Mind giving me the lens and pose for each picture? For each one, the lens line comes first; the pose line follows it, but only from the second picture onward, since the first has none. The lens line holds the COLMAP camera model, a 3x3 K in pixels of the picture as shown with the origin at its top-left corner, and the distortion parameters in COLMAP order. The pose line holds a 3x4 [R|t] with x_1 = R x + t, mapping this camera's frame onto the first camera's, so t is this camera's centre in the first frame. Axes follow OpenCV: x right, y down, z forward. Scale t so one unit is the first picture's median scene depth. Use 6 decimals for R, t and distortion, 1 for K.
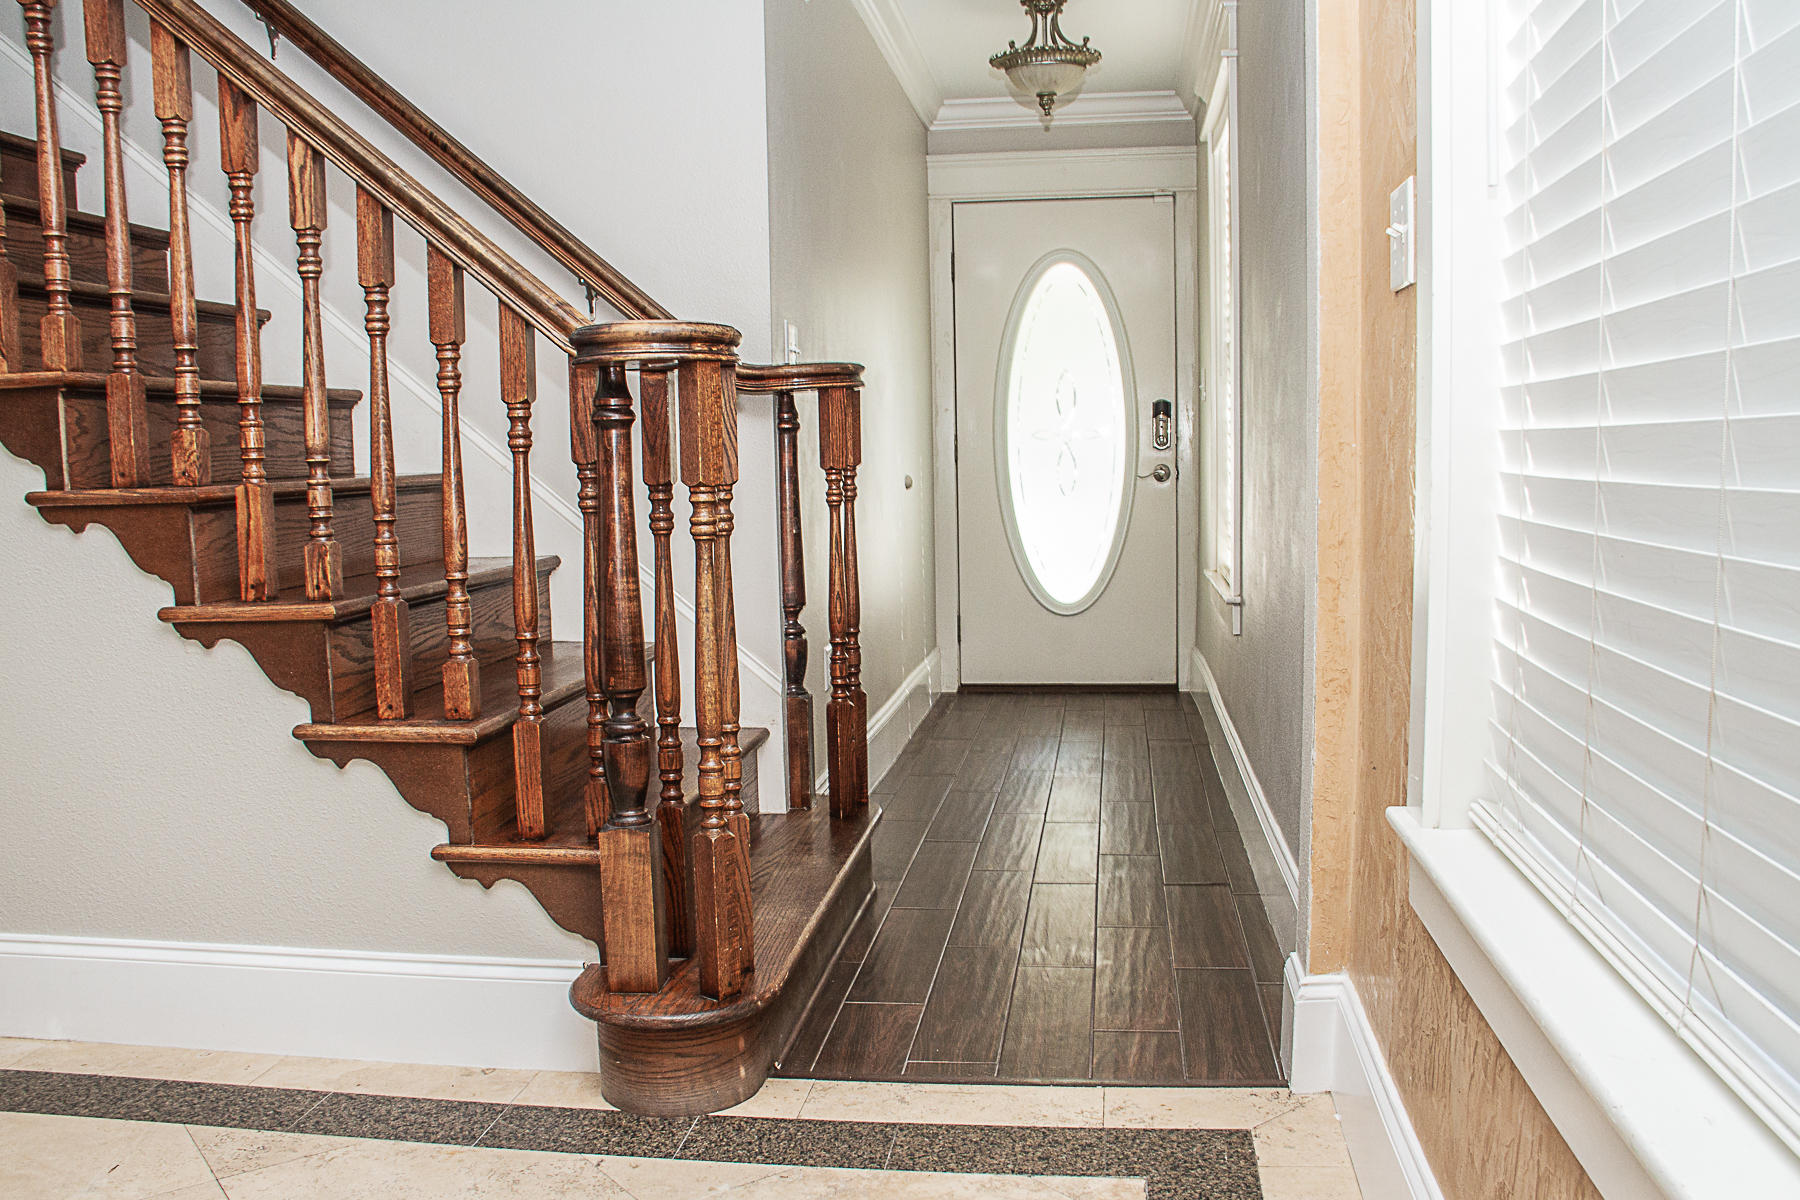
lens RADIAL K [[1518.6, 0, 896.2], [0, 1518.6, 602.7], [0, 0, 1]] dist [-0.210021, 0.175654]
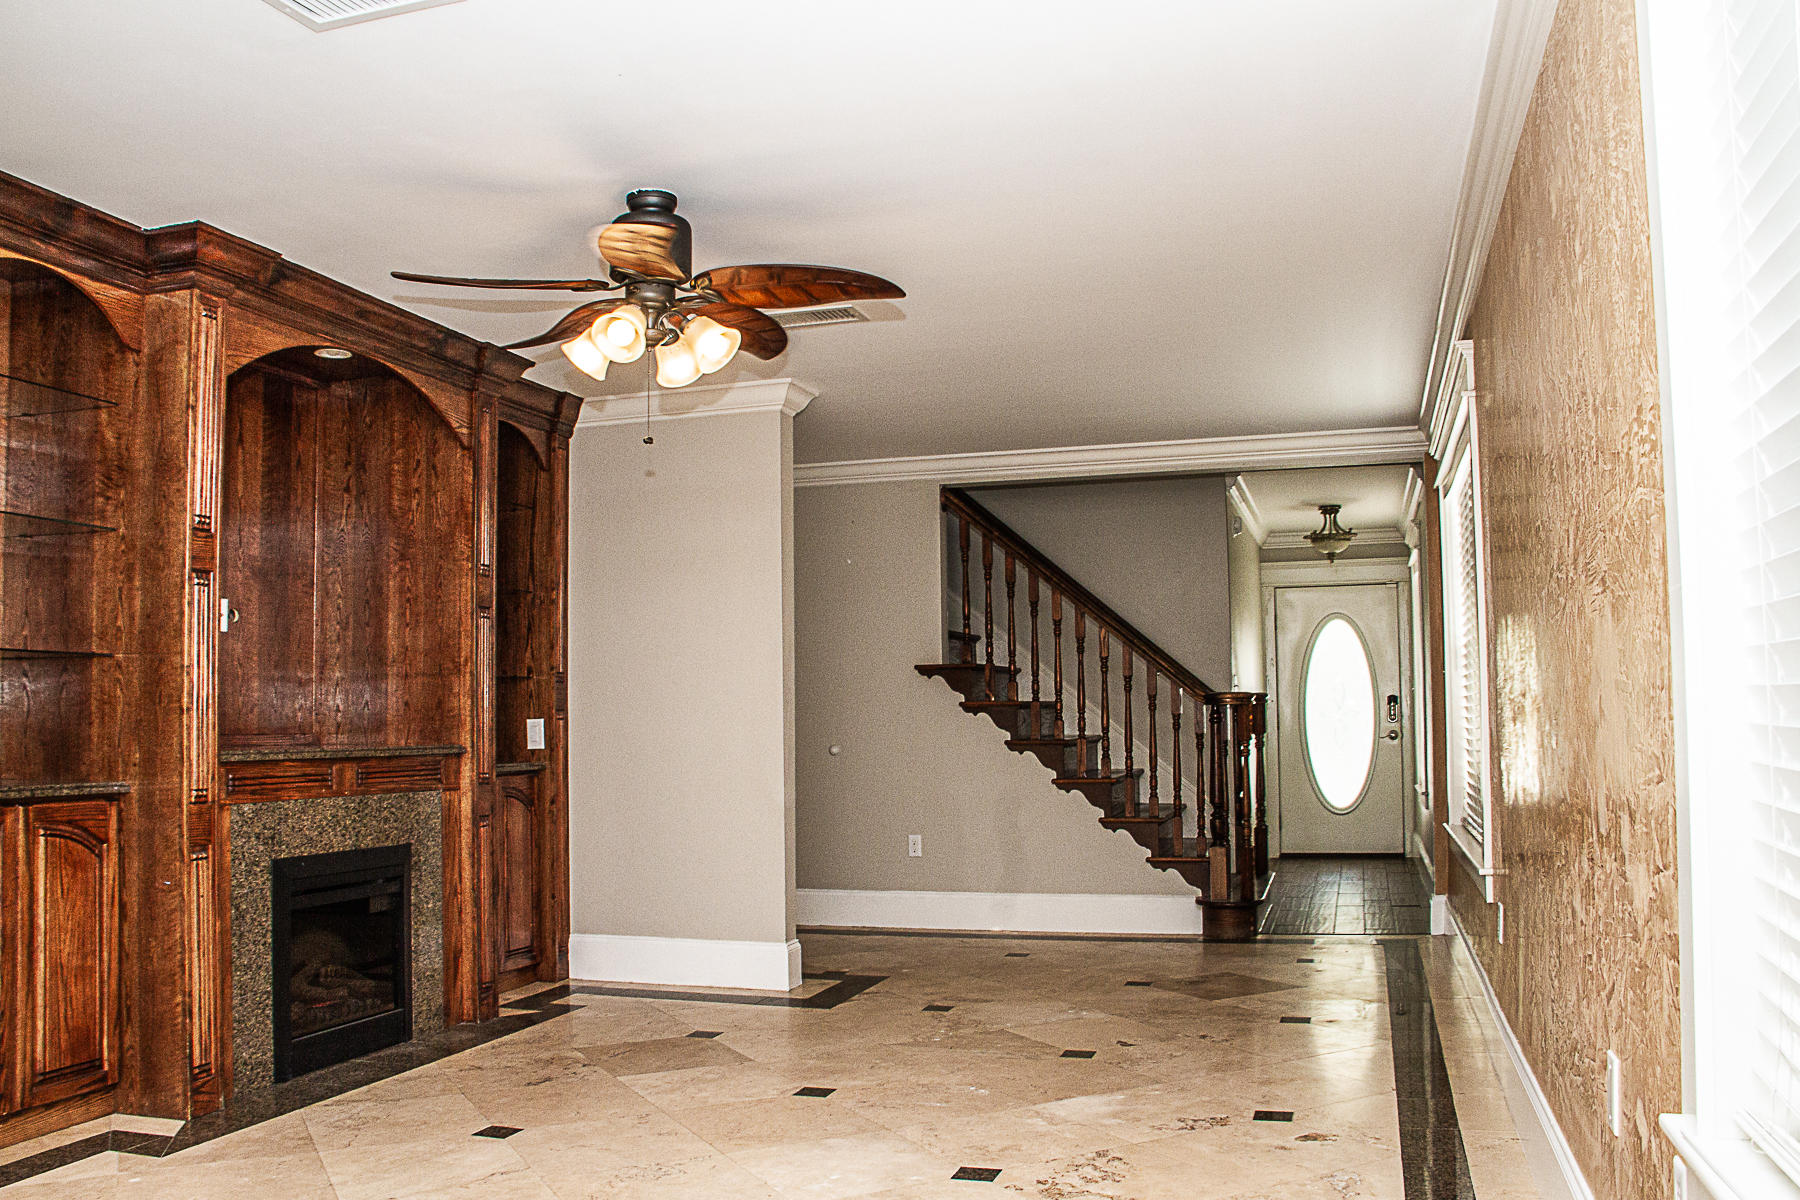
lens RADIAL K [[1518.6, 0, 896.2], [0, 1518.6, 602.7], [0, 0, 1]] dist [-0.210021, 0.175654]
pose [[0.987249, -0.005342, -0.159096, -0.134710], [-0.021769, 0.985517, -0.168174, 0.073652], [0.157690, 0.169493, 0.972834, -0.896779]]
